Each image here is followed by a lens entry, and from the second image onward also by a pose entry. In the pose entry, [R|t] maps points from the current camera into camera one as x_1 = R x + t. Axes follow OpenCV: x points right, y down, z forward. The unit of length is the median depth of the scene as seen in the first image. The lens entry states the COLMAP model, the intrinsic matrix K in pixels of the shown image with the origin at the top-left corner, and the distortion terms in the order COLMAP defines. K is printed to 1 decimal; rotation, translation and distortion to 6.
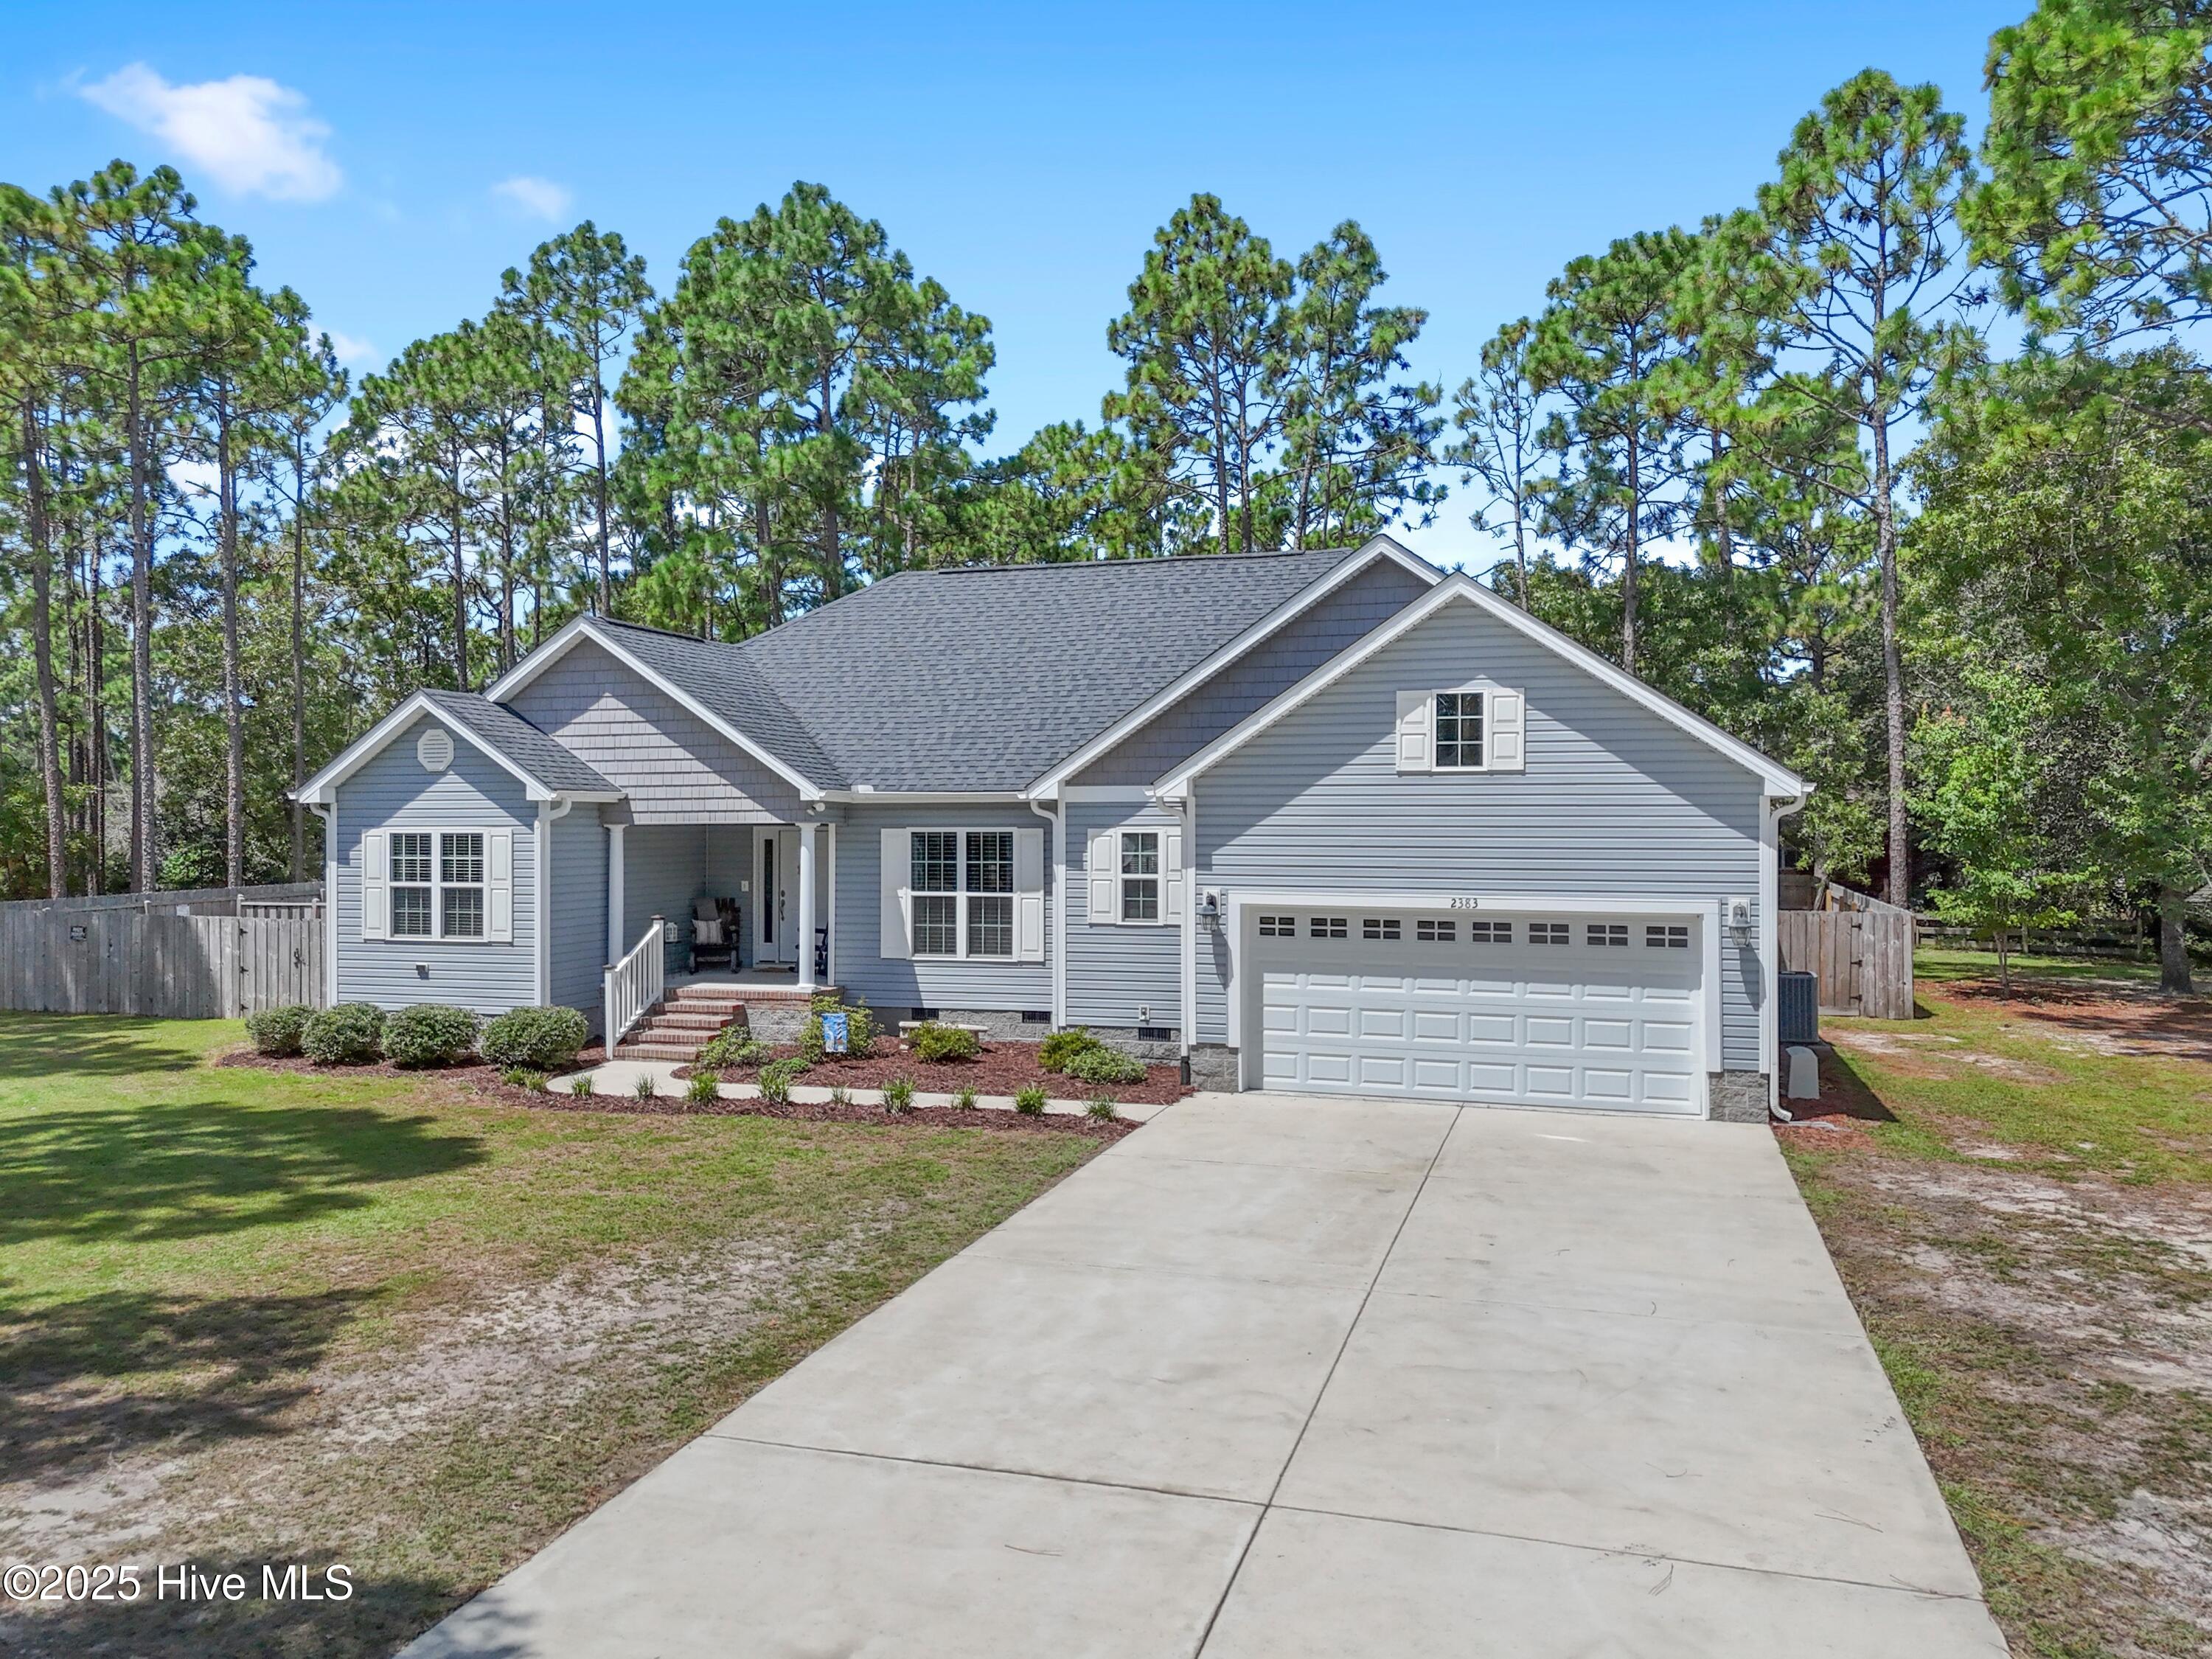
lens RADIAL K [[1618.9, 0, 1106.0], [0, 1618.9, 829.5], [0, 0, 1]] dist [0.092768, -0.114465]
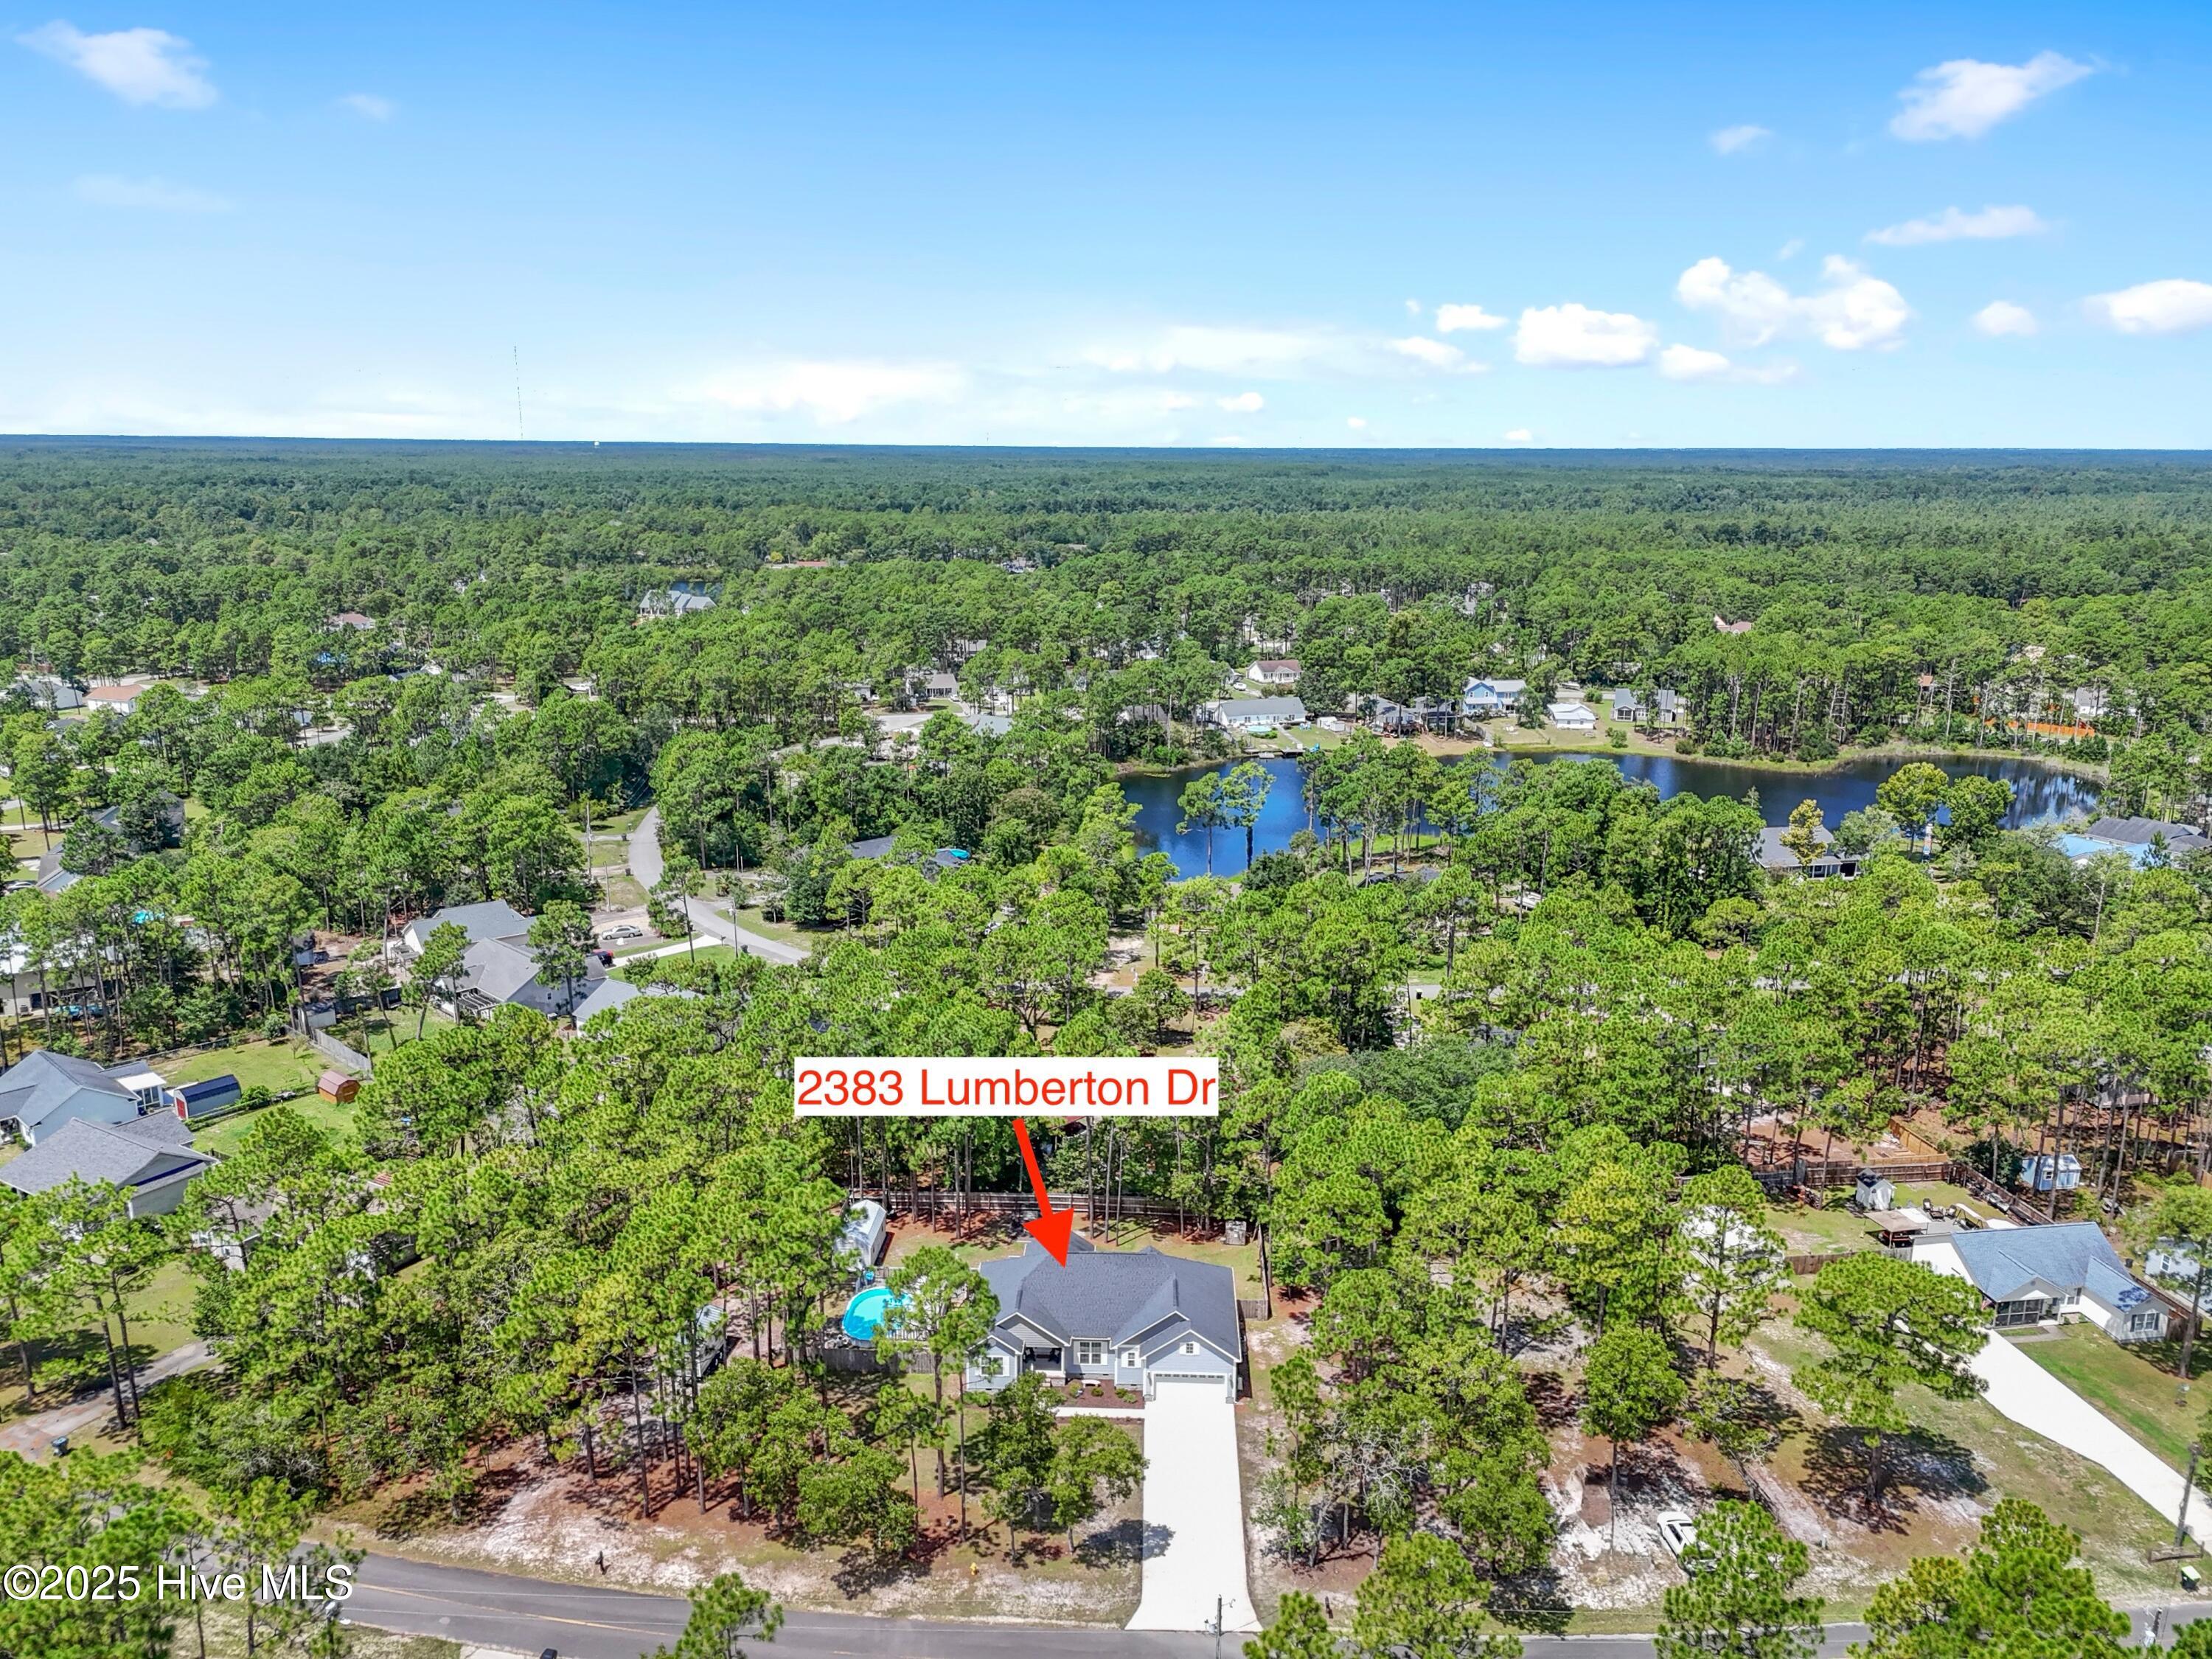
lens RADIAL K [[1557.3, 0, 1106.0], [0, 1557.3, 829.5], [0, 0, 1]] dist [0.007656, -0.000744]
pose [[0.963599, -0.051167, 0.262408, -1.274524], [-0.005621, 0.977420, 0.211230, -2.670828], [-0.267291, -0.205016, 0.941554, -3.381737]]
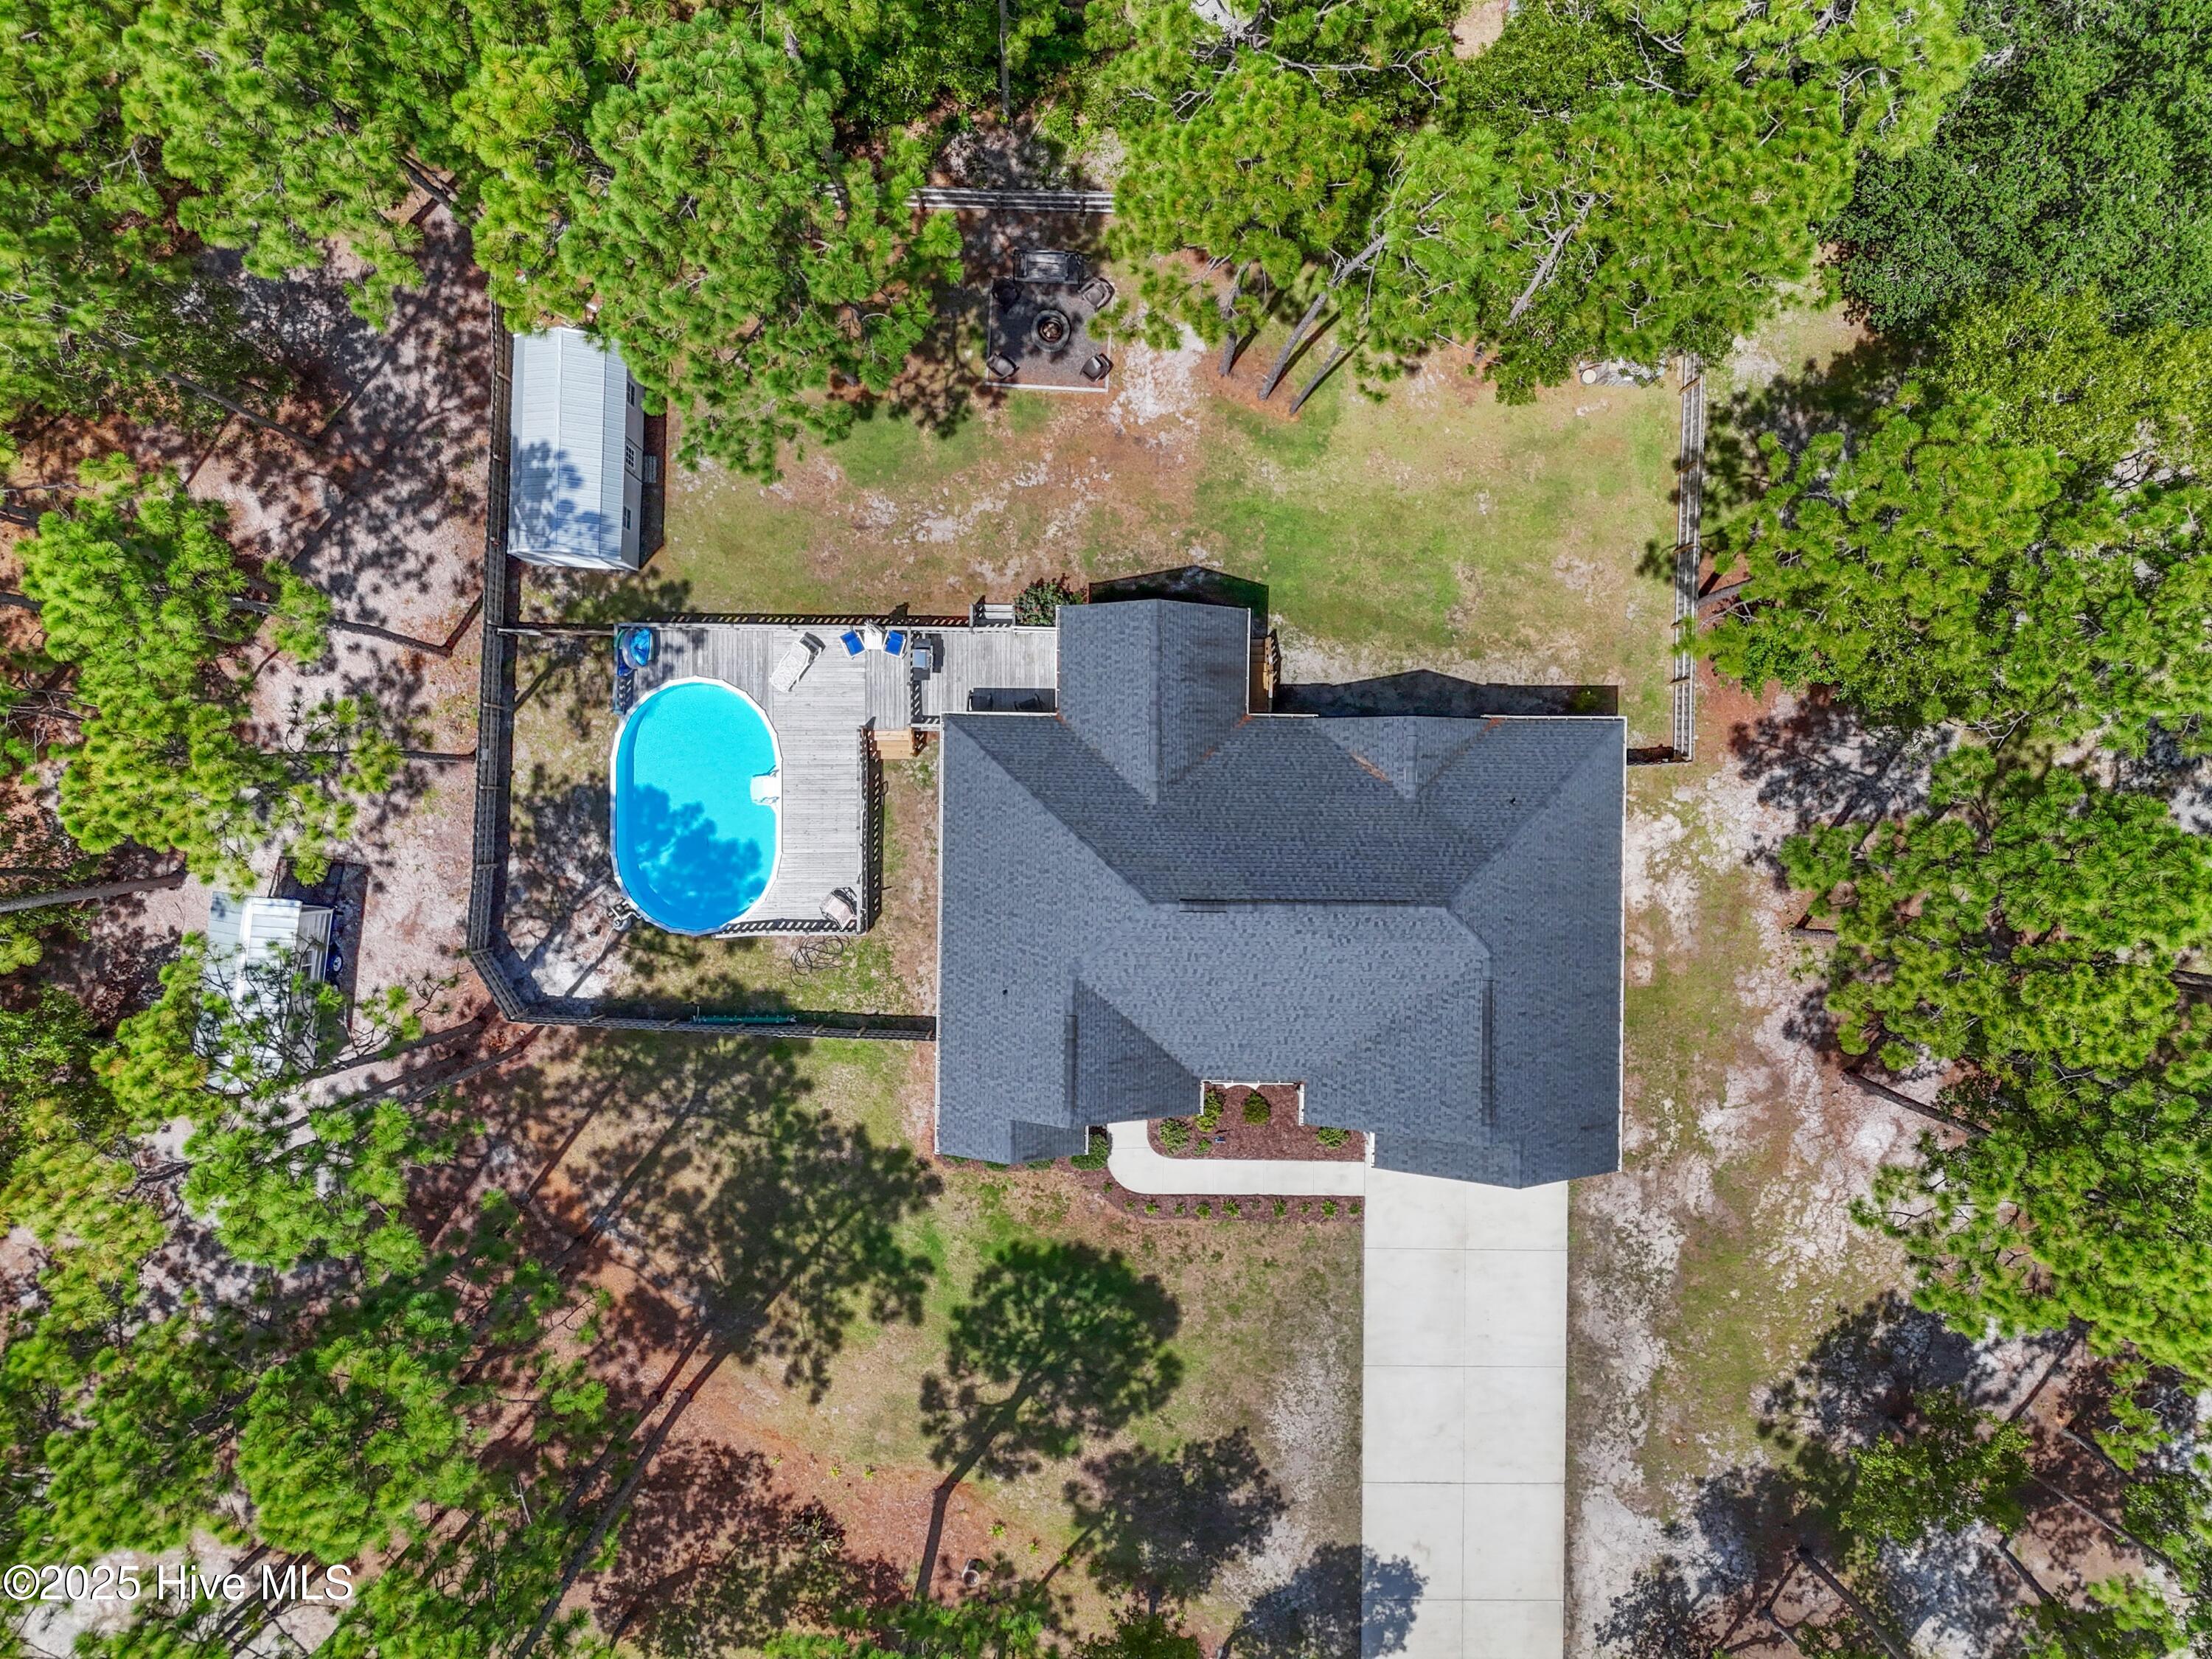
lens RADIAL K [[1599.8, 0, 1106.0], [0, 1599.8, 829.5], [0, 0, 1]] dist [0.045359, -0.003549]
pose [[0.957868, -0.286939, 0.012443, -0.207311], [-0.009594, 0.011334, 0.999890, -2.088931], [-0.287048, -0.957882, 0.008104, 1.346172]]
